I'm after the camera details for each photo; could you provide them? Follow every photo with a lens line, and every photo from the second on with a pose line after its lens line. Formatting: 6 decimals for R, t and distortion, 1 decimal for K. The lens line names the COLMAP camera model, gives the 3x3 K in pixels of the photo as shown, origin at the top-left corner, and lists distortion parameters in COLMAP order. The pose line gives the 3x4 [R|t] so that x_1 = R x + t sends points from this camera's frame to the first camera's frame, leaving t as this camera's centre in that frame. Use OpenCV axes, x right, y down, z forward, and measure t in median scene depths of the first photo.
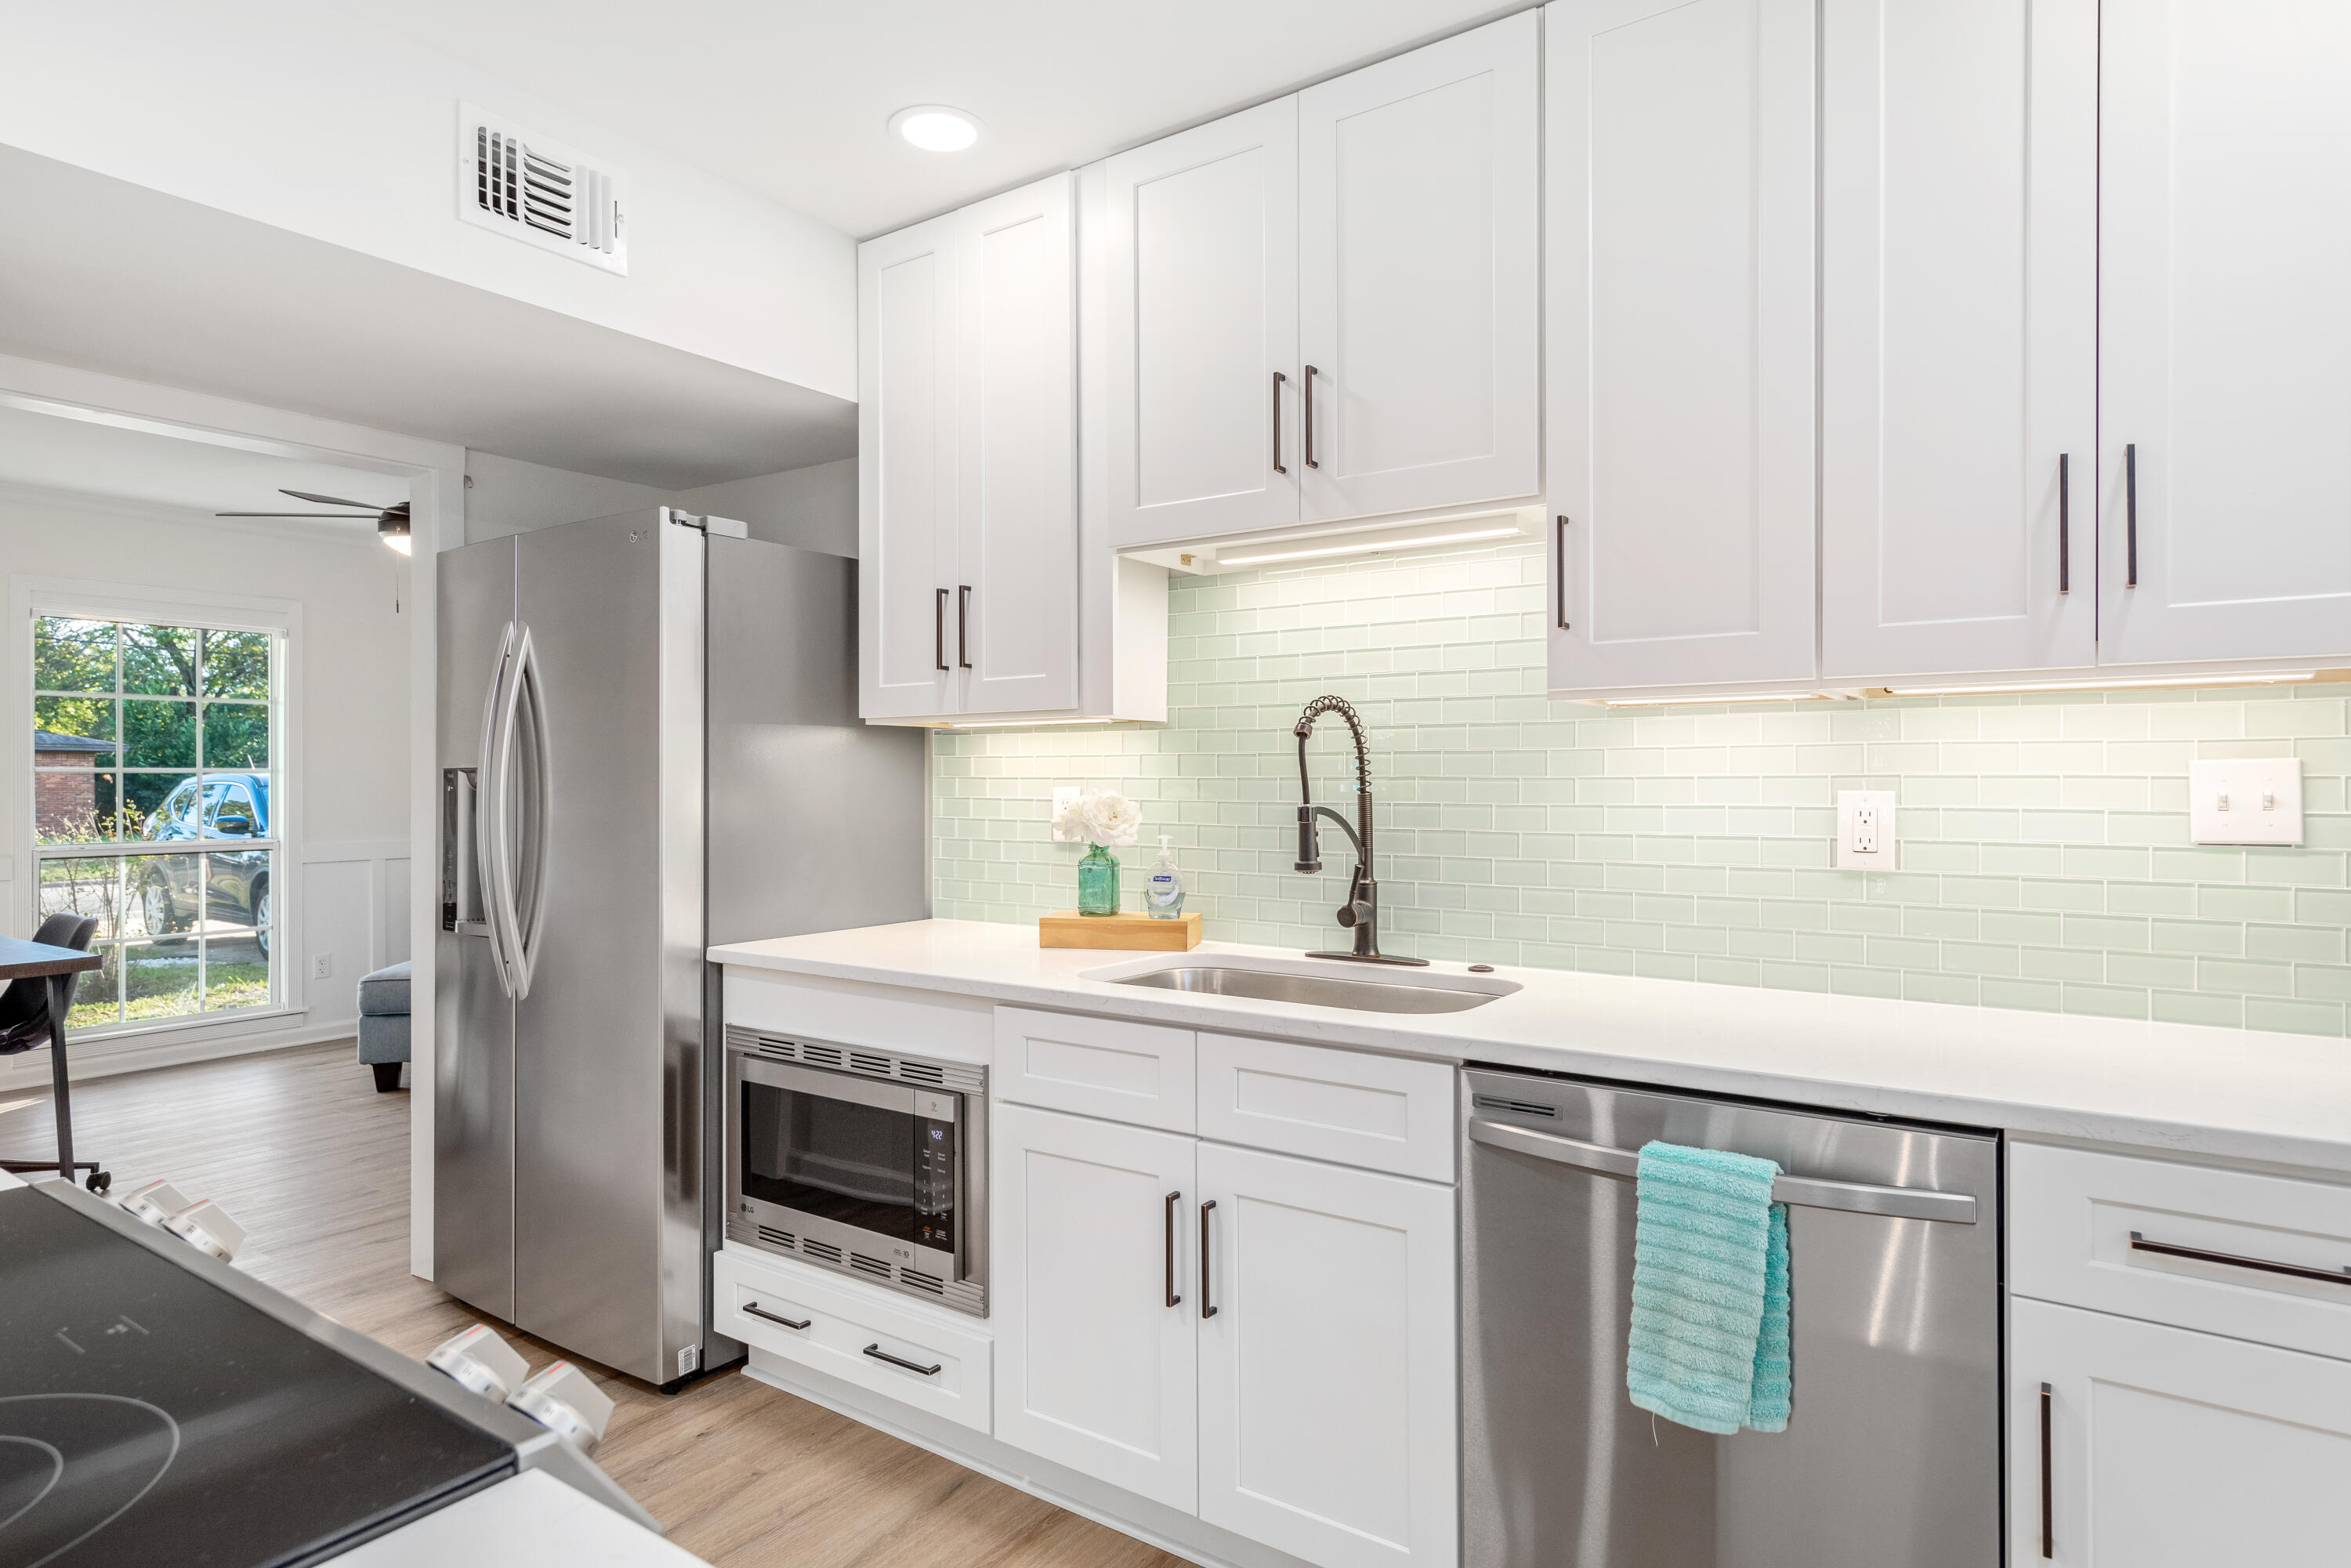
lens RADIAL K [[1296.3, 0, 1171.7], [0, 1296.3, 780.2], [0, 0, 1]] dist [0.006193, 0.001428]
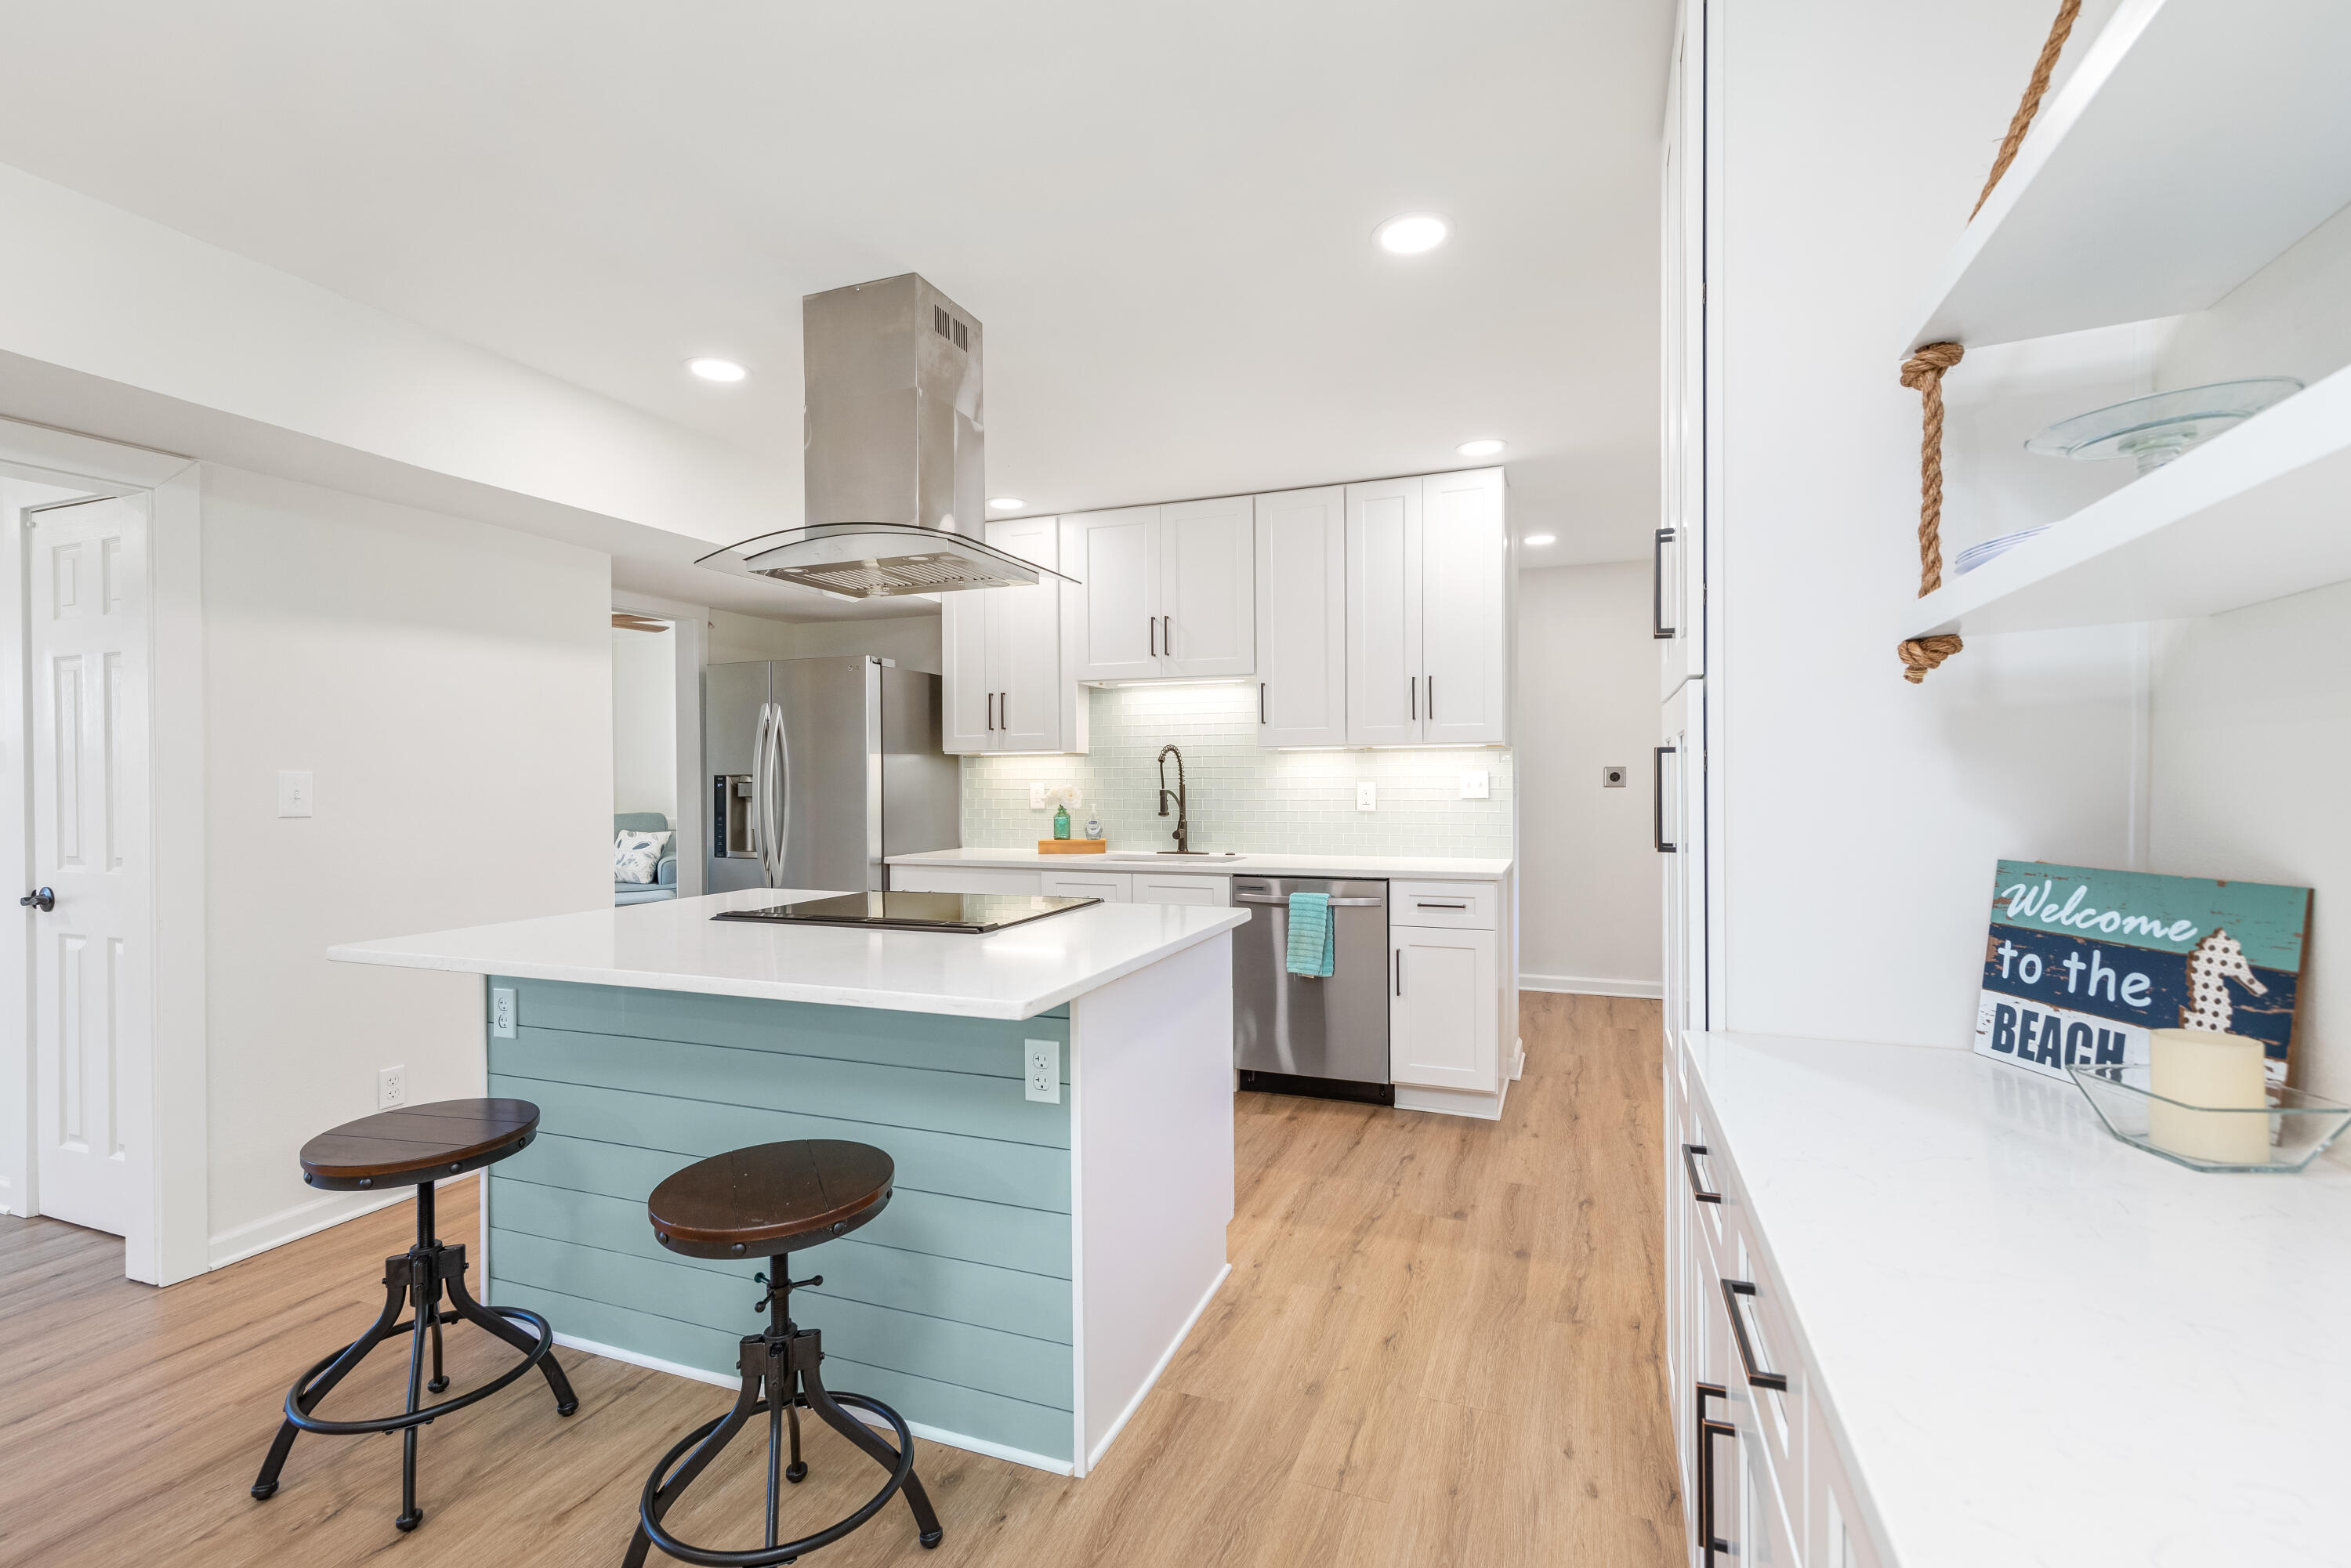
lens RADIAL K [[1053.0, 0, 1181.3], [0, 1053.0, 781.1], [0, 0, 1]] dist [0.007316, -0.002483]
pose [[0.971513, -0.002755, 0.236969, -0.297852], [0.003242, 0.999993, -0.001663, 0.006299], [-0.236963, 0.002384, 0.971516, -0.850109]]
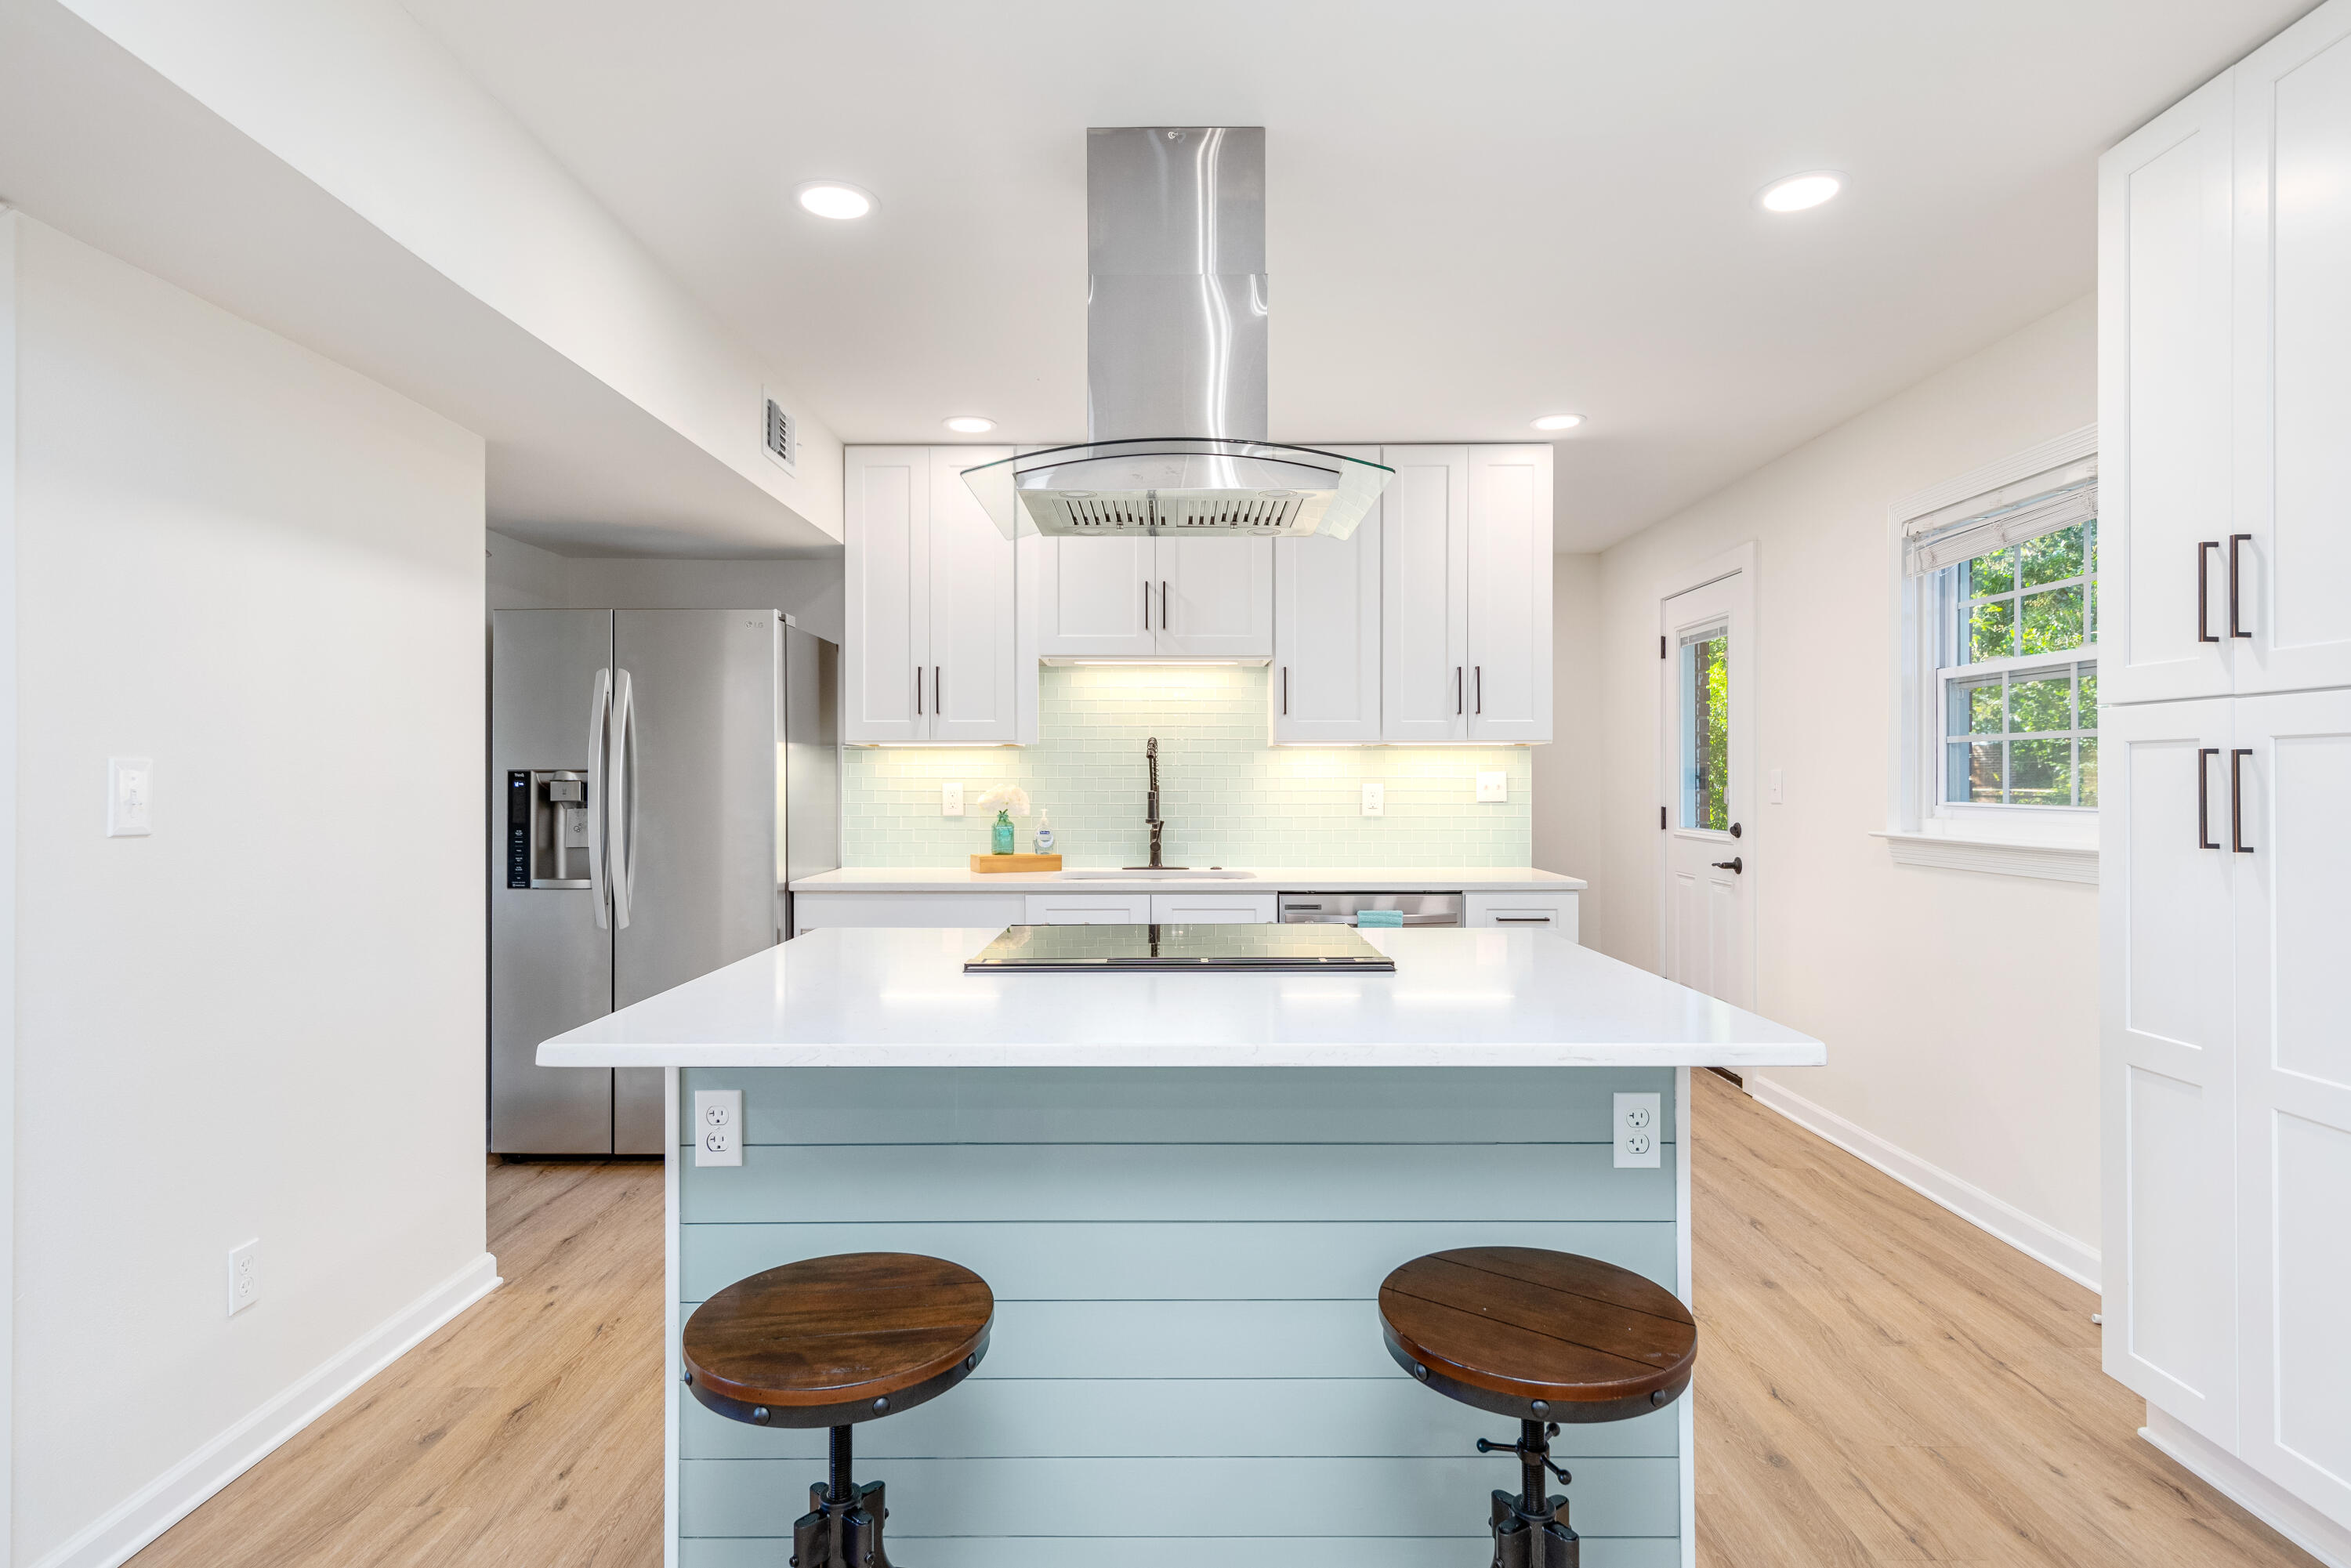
lens RADIAL K [[1227.4, 0, 1174.0], [0, 1227.4, 775.9], [0, 0, 1]] dist [0.011726, -0.003940]
pose [[0.823101, 0.003486, 0.567884, -0.850860], [0.000002, 0.999981, -0.006141, 0.006510], [-0.567895, 0.005056, 0.823086, -0.541919]]
